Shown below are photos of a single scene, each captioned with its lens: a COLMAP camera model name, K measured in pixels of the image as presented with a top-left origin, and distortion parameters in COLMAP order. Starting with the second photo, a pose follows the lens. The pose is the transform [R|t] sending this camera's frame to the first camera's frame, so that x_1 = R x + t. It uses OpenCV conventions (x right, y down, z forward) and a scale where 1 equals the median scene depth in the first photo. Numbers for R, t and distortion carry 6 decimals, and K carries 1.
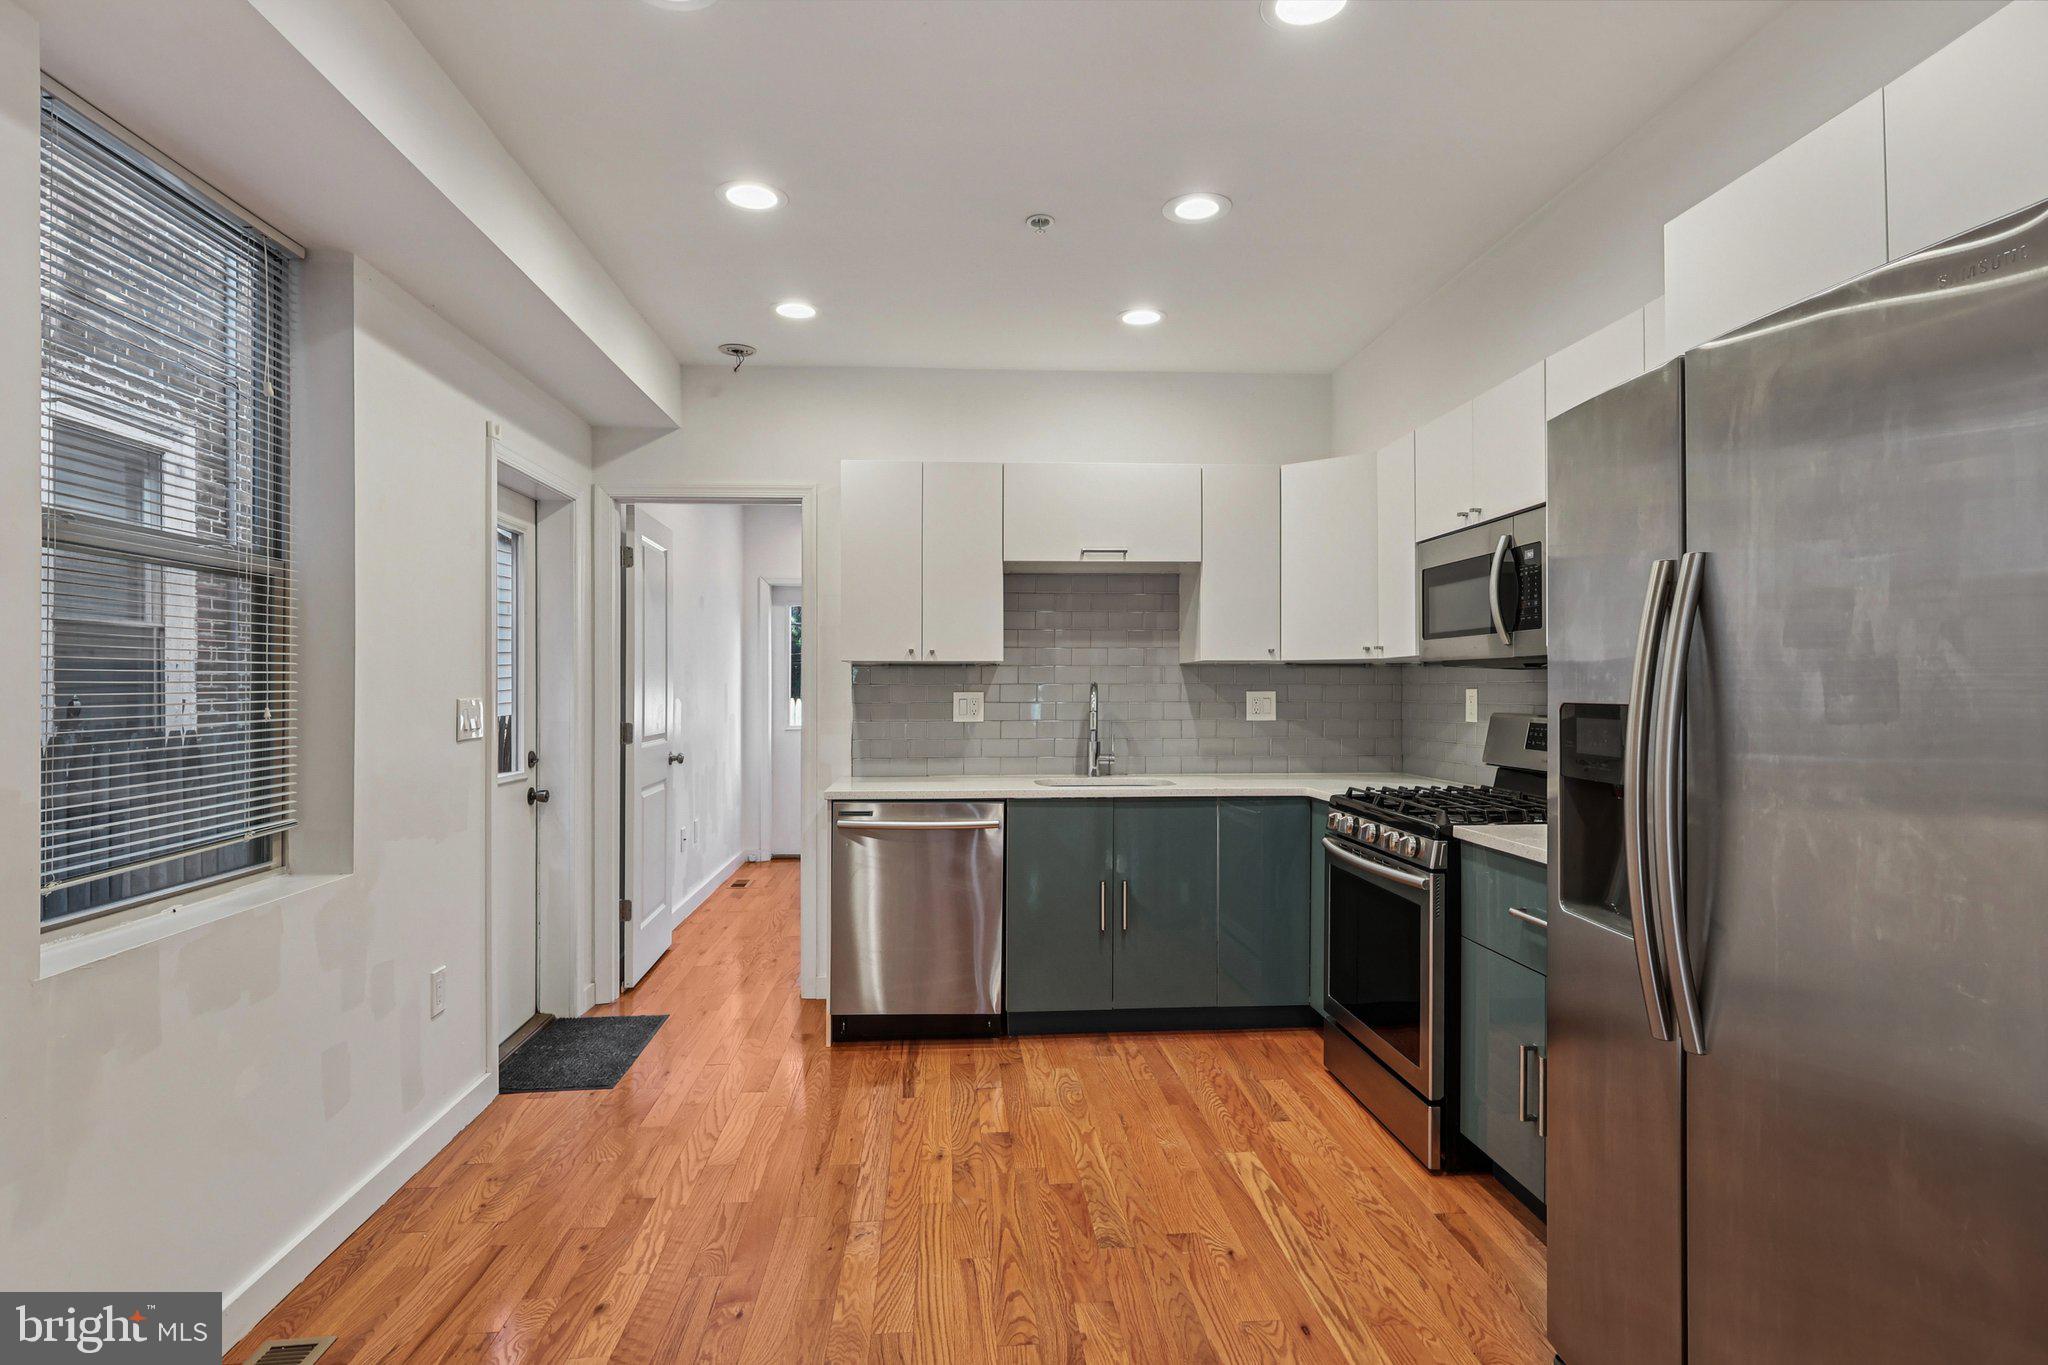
lens RADIAL K [[1049.2, 0, 1024.0], [0, 1049.2, 682.5], [0, 0, 1]] dist [0.002579, 0.000344]
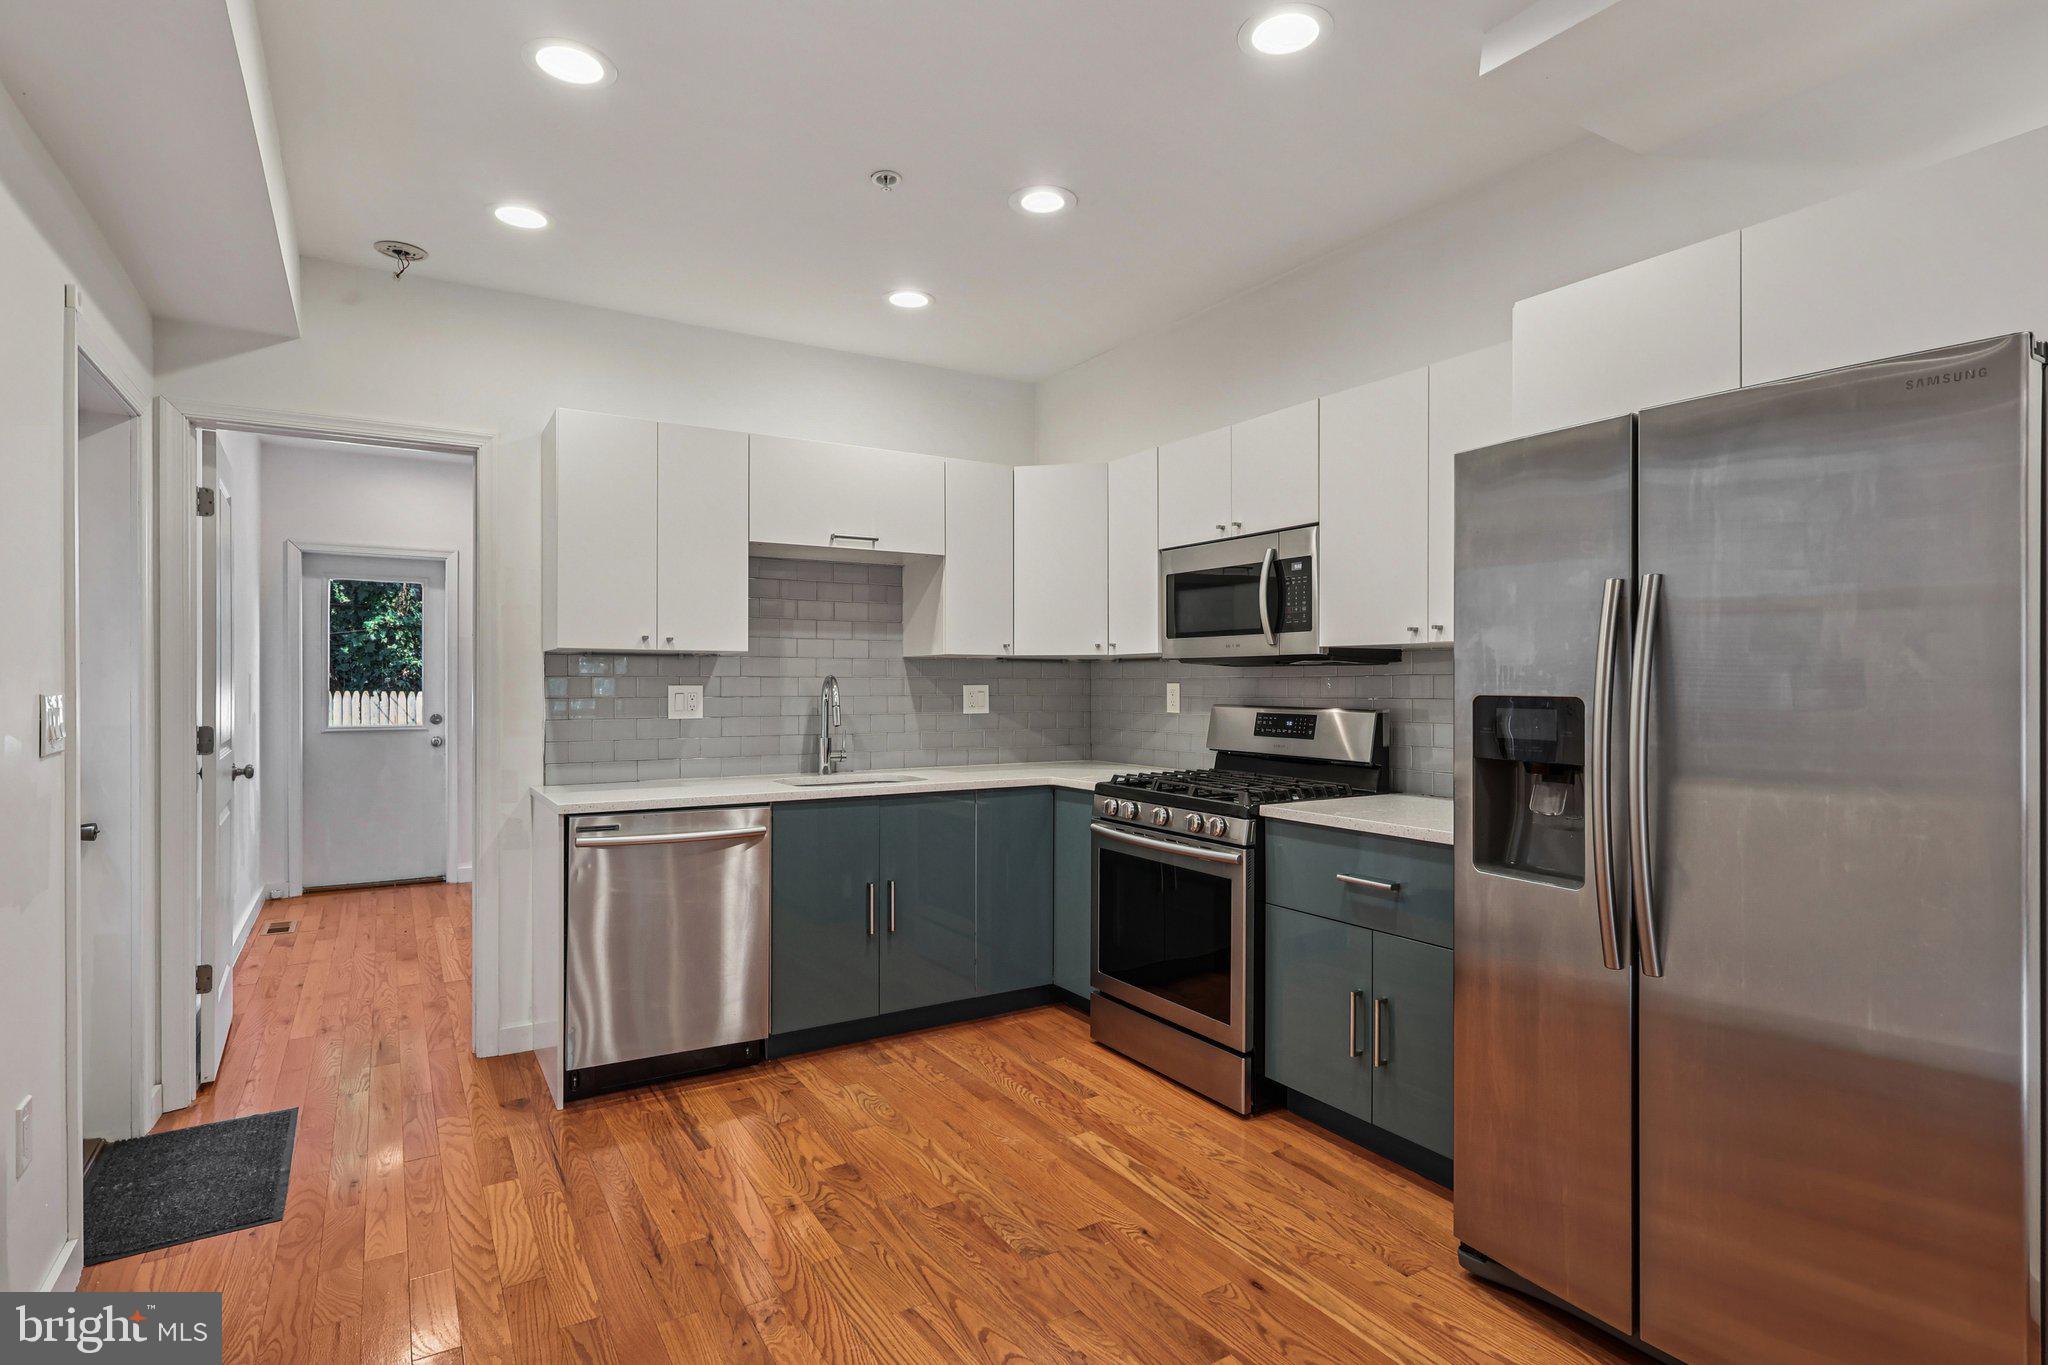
lens RADIAL K [[1024.5, 0, 1024.1], [0, 1024.5, 685.4], [0, 0, 1]] dist [-0.002447, -0.000349]
pose [[0.885994, 0.001296, 0.463695, -0.249703], [-0.005533, 0.999954, 0.007777, 0.001032], [-0.463664, -0.009456, 0.885961, 0.116058]]
